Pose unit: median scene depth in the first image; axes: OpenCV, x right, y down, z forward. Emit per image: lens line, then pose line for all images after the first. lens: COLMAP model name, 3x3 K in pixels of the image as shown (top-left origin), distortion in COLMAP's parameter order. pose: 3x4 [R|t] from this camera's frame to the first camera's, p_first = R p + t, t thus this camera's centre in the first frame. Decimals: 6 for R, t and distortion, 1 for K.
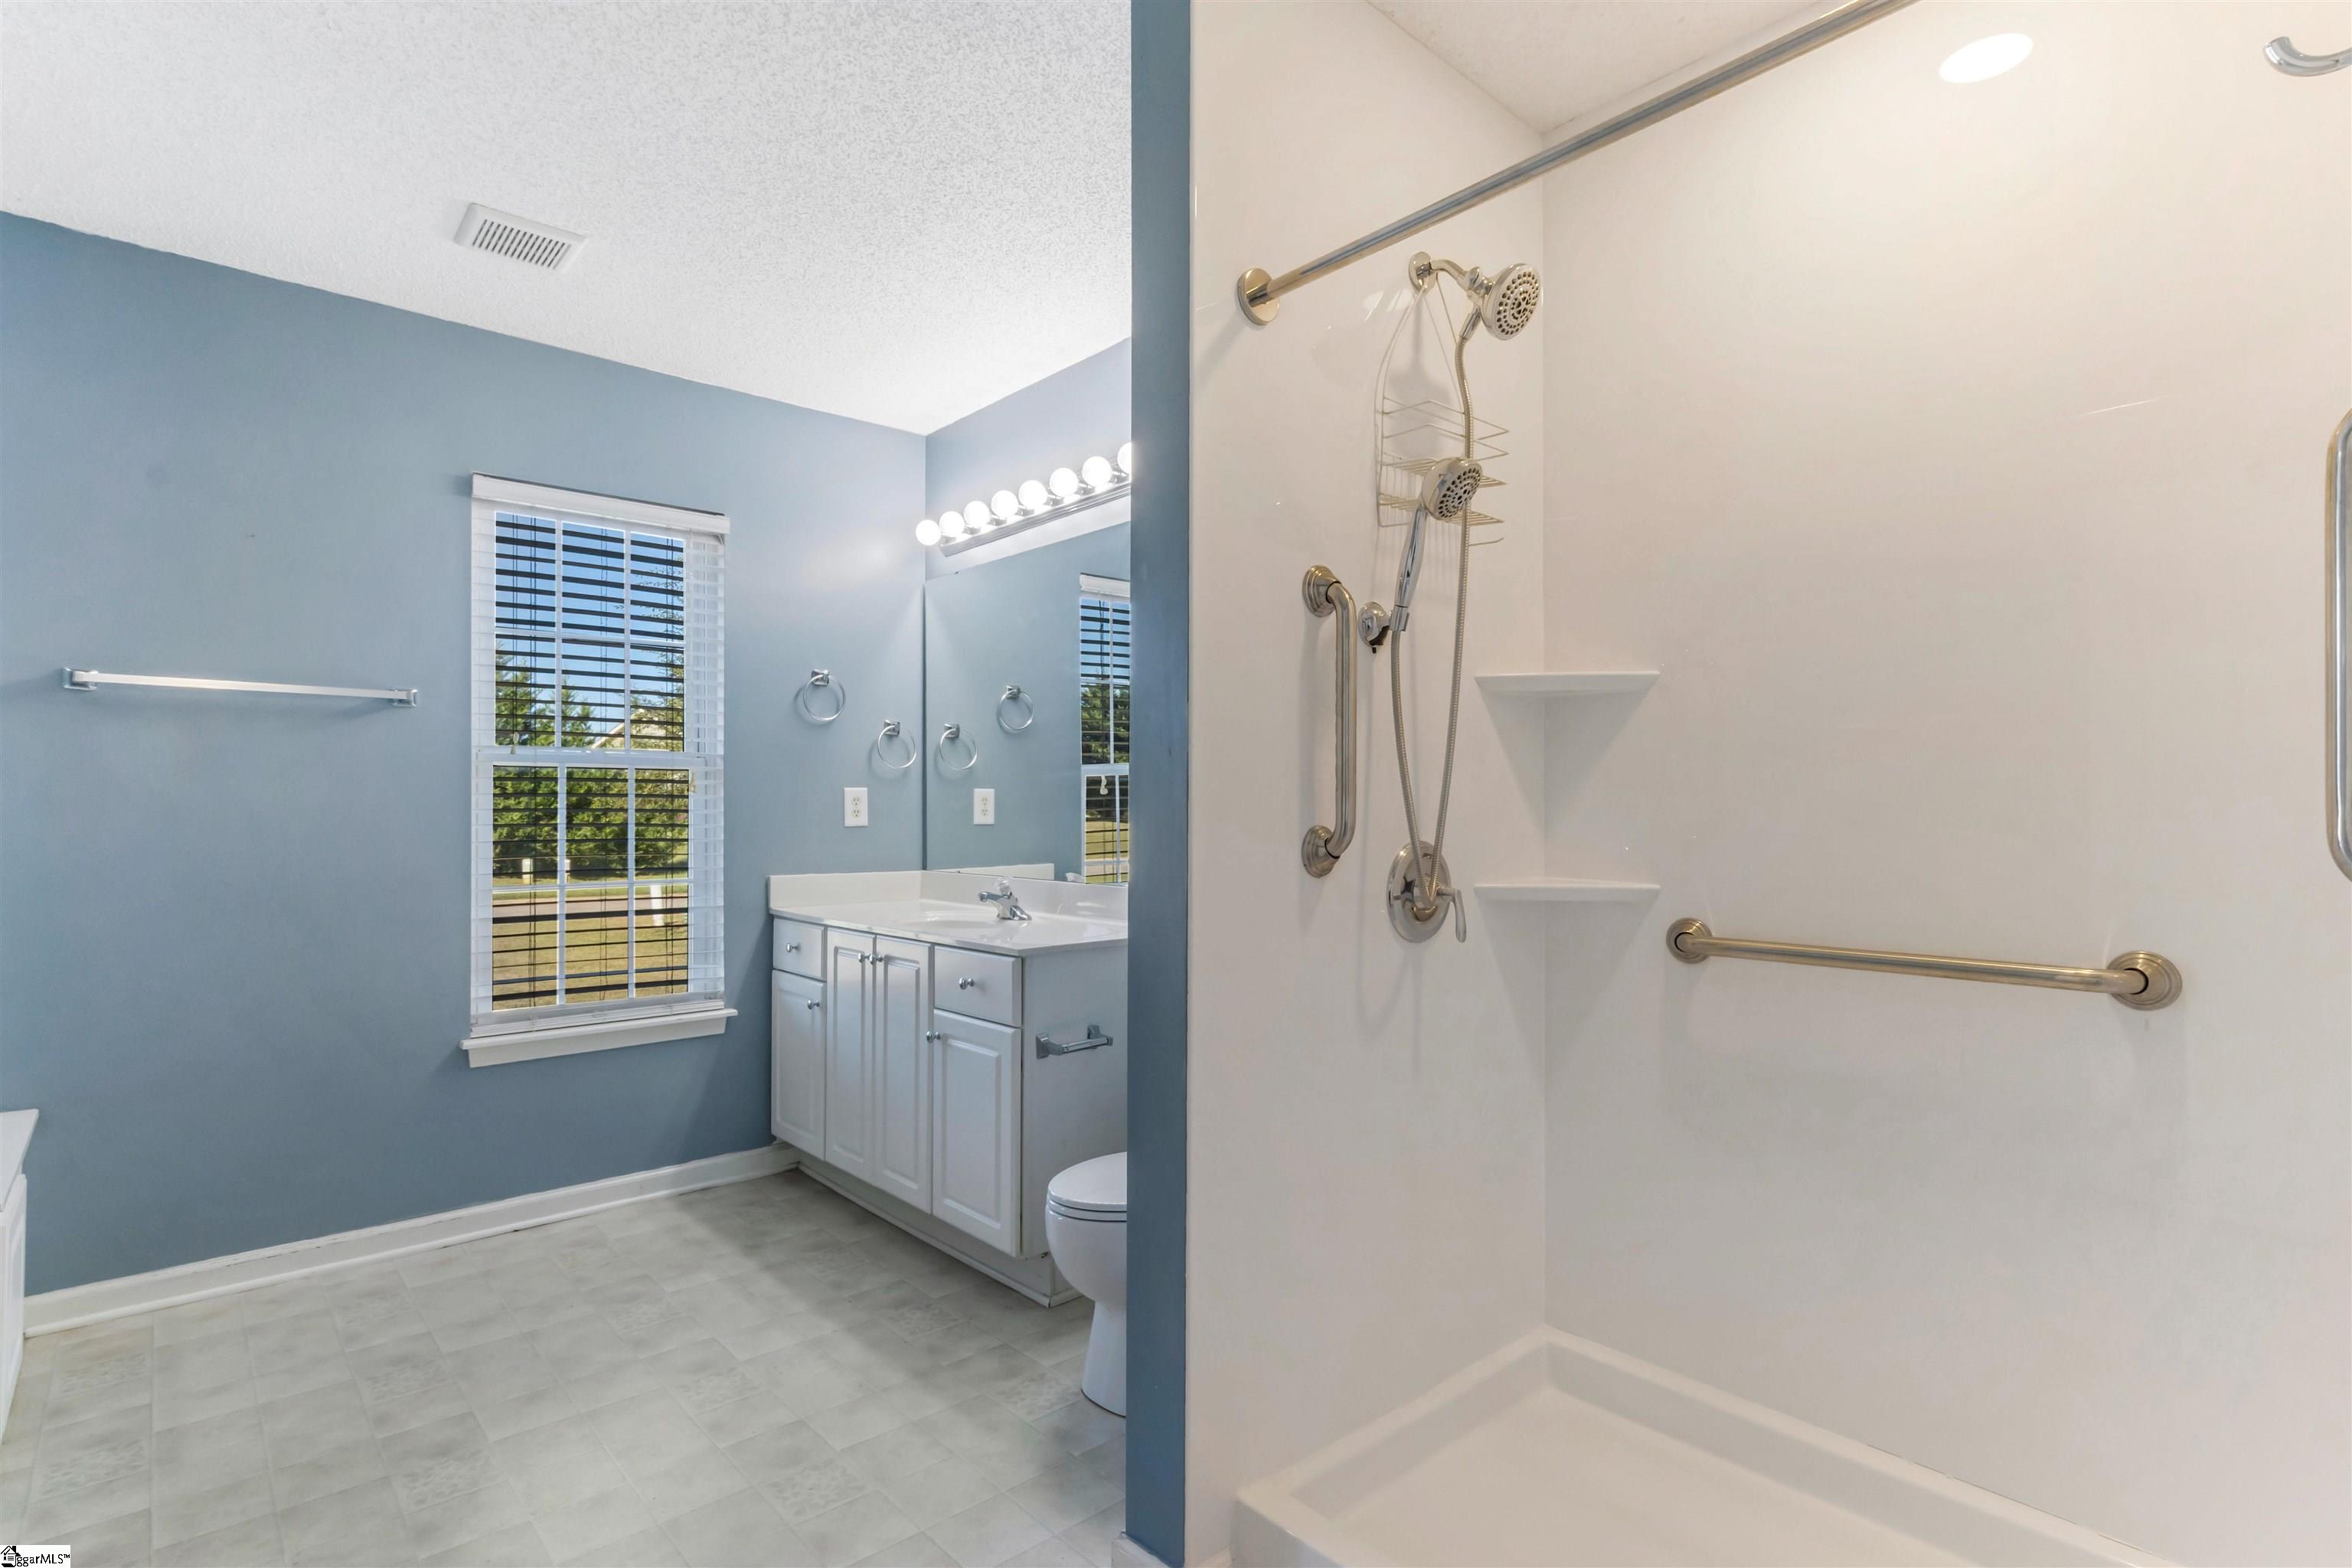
lens RADIAL K [[1140.6, 0, 1176.7], [0, 1140.6, 788.1], [0, 0, 1]] dist [0.004856, -0.001112]
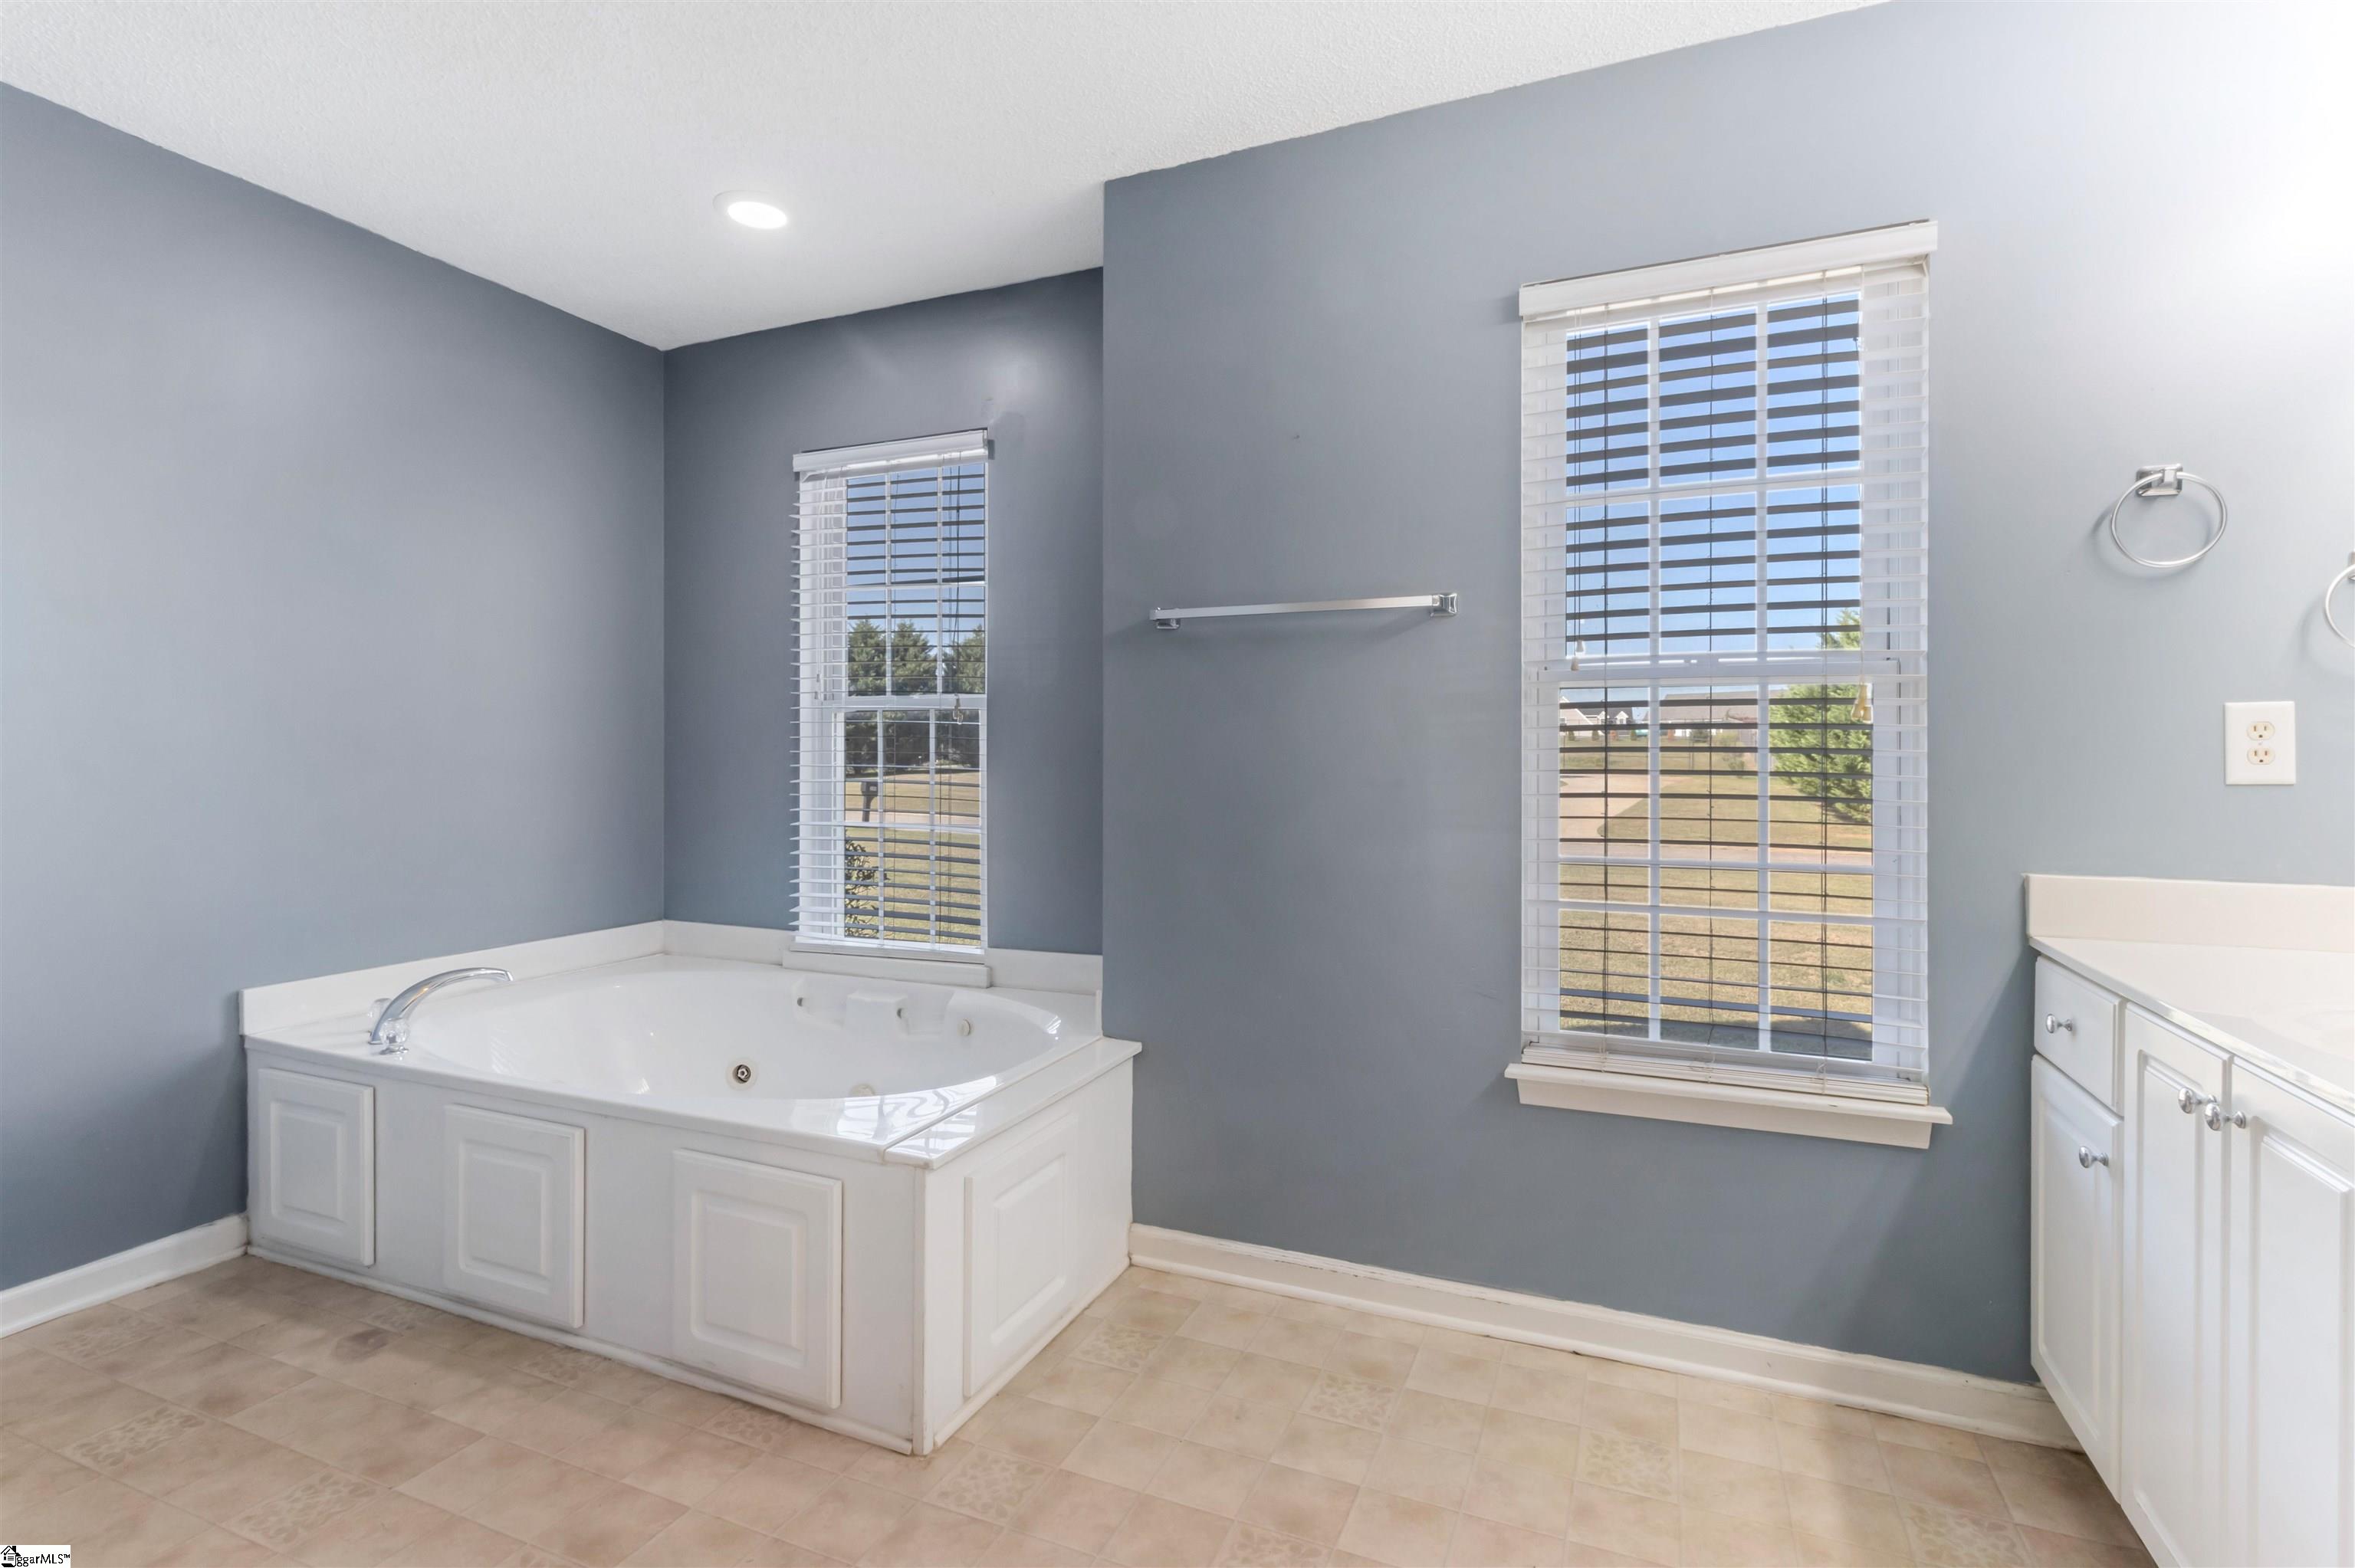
lens RADIAL K [[1141.9, 0, 1182.9], [0, 1141.9, 755.3], [0, 0, 1]] dist [0.004856, -0.001112]
pose [[0.417378, 0.005856, -0.908714, -0.042498], [0.019206, 0.999699, 0.015264, 0.006754], [0.908530, -0.023823, 0.417140, 0.455619]]
